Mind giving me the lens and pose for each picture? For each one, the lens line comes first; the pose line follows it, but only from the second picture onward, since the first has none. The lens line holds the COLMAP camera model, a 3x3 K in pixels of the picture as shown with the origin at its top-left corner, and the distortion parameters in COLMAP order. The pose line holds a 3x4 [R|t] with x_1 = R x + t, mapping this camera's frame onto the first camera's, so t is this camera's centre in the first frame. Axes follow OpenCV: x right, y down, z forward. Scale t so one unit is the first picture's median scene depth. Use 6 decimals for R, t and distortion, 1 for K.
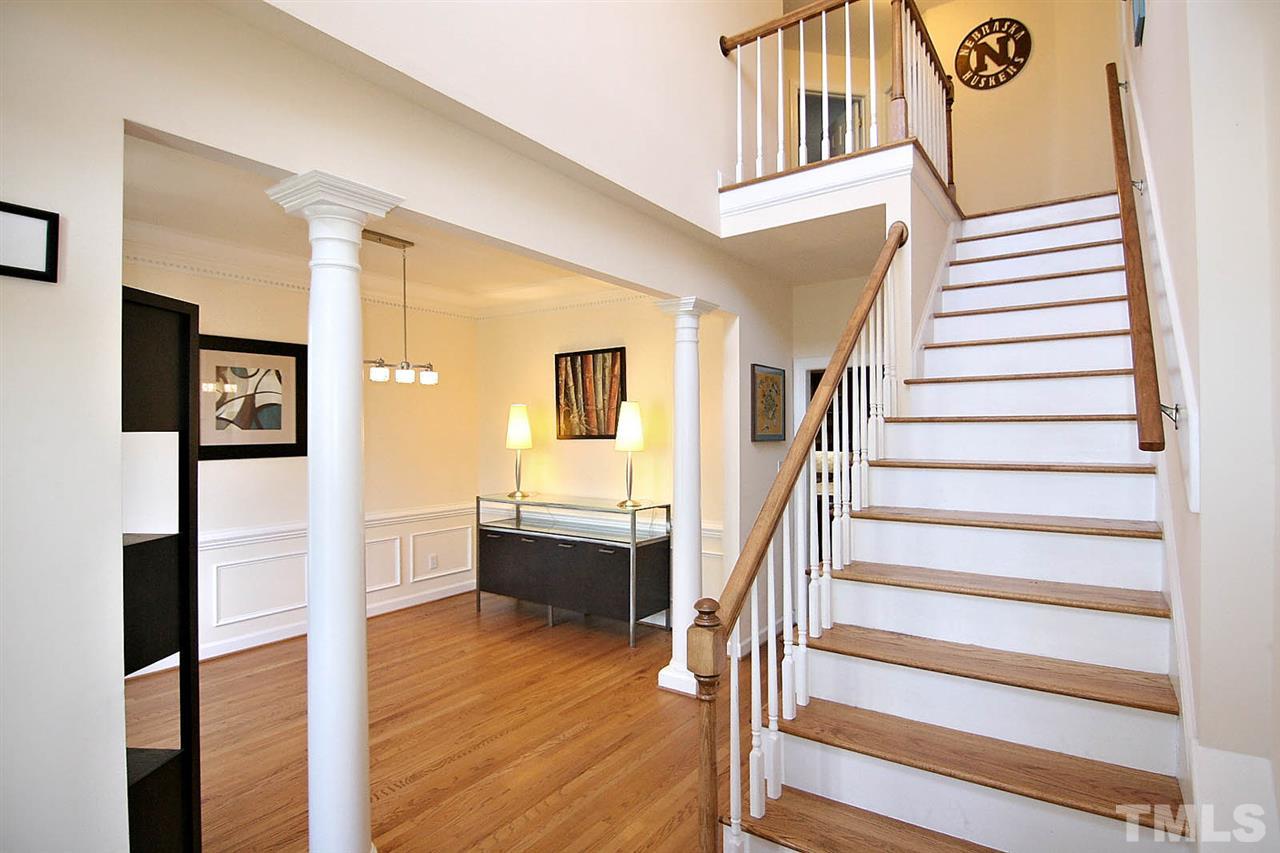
lens RADIAL K [[645.2, 0, 640.0], [0, 645.2, 426.5], [0, 0, 1]] dist [-0.016871, -0.000170]
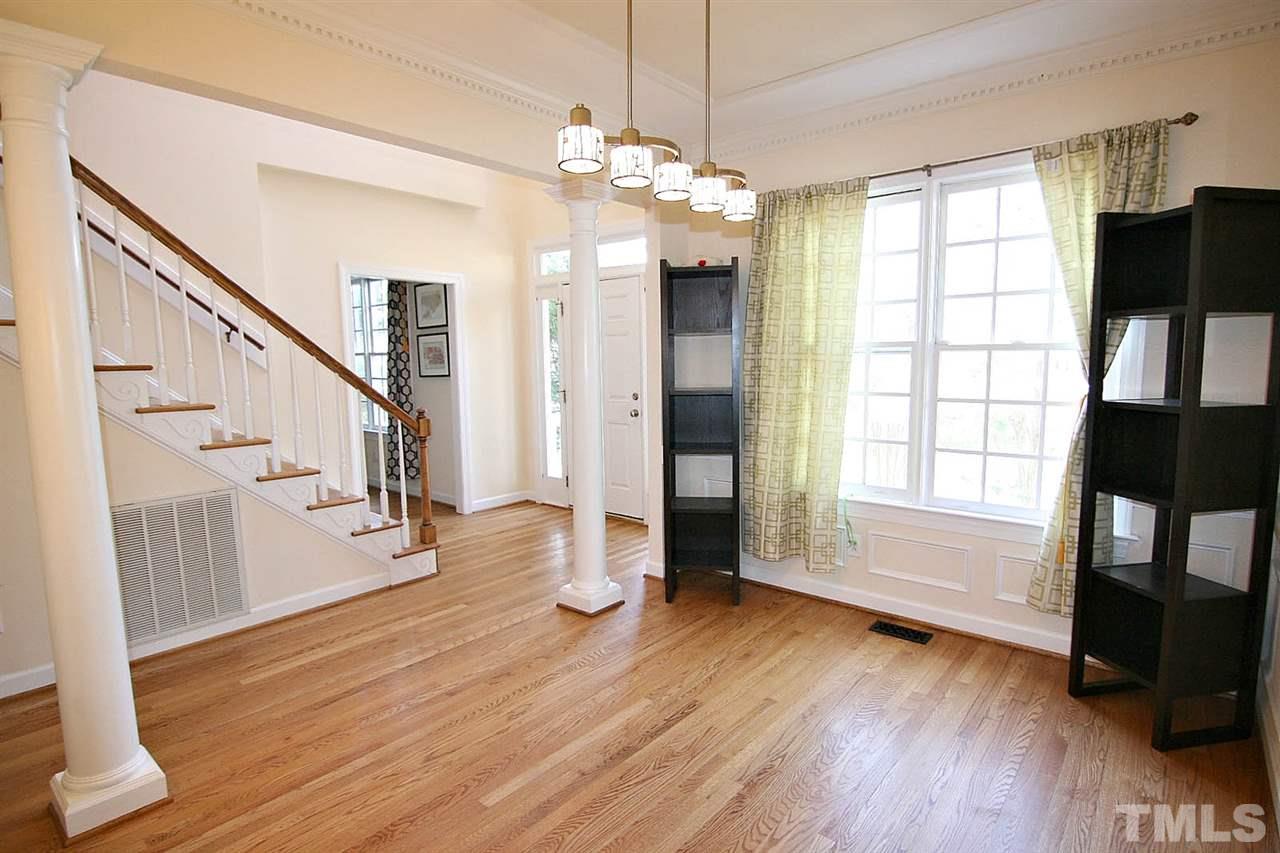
lens RADIAL K [[645.2, 0, 640.0], [0, 645.2, 426.5], [0, 0, 1]] dist [-0.016871, -0.000170]
pose [[-0.995313, 0.008918, 0.096295, -0.459654], [0.018440, 0.994972, 0.098445, 0.052319], [-0.094933, 0.099759, -0.990473, 1.593465]]
